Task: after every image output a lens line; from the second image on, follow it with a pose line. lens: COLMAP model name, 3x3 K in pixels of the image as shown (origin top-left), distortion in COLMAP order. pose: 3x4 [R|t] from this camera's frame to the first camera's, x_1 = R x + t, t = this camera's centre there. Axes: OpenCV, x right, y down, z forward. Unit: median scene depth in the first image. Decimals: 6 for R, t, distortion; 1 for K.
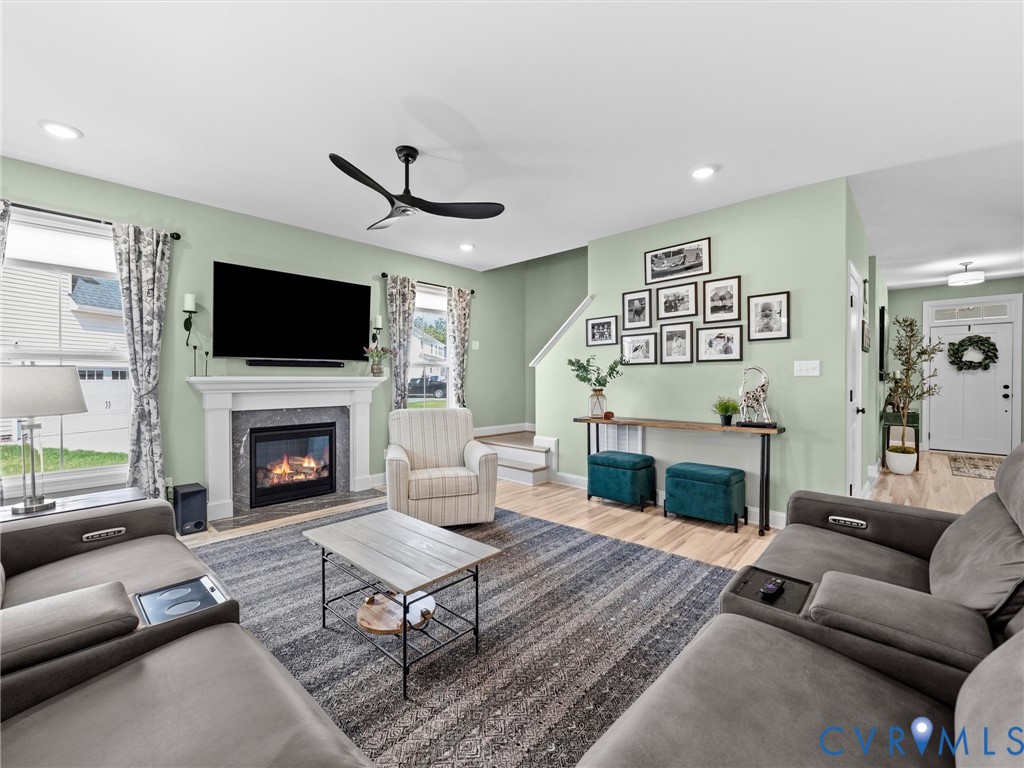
lens RADIAL K [[436.2, 0, 513.7], [0, 436.2, 386.2], [0, 0, 1]] dist [-0.007643, -0.000862]
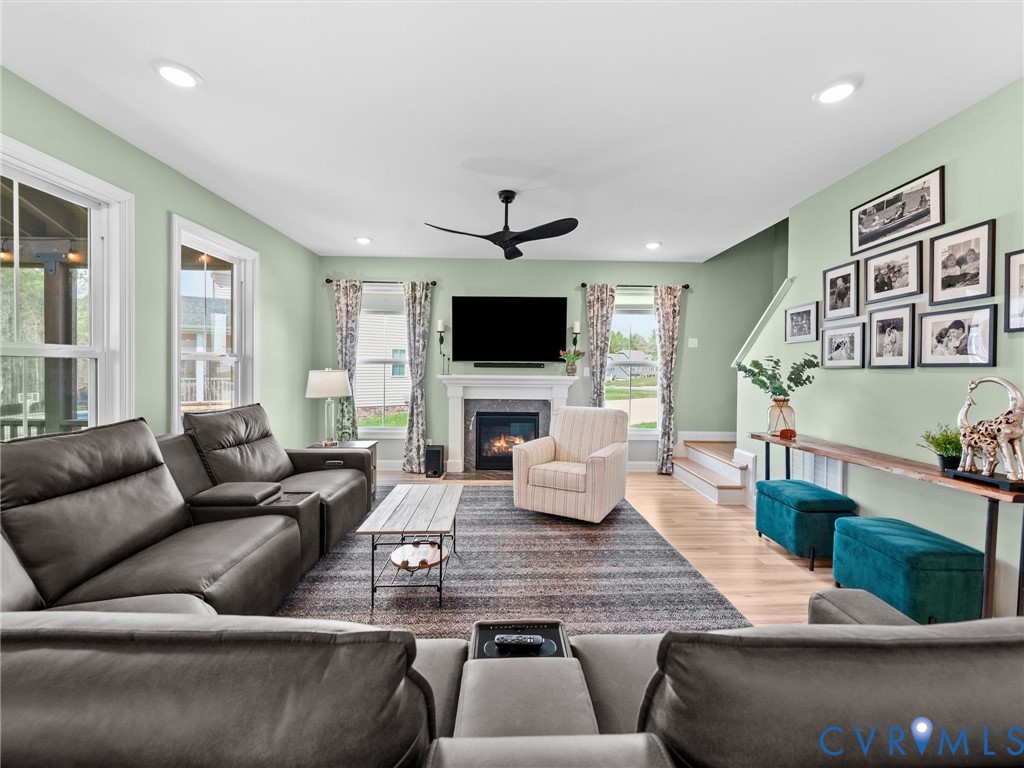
lens RADIAL K [[421.8, 0, 513.6], [0, 421.8, 377.0], [0, 0, 1]] dist [-0.004350, -0.000434]
pose [[0.697274, 0.024457, -0.716388, 0.454171], [-0.023193, 0.999664, 0.011554, -0.034079], [0.716430, 0.008559, 0.697607, 0.147843]]
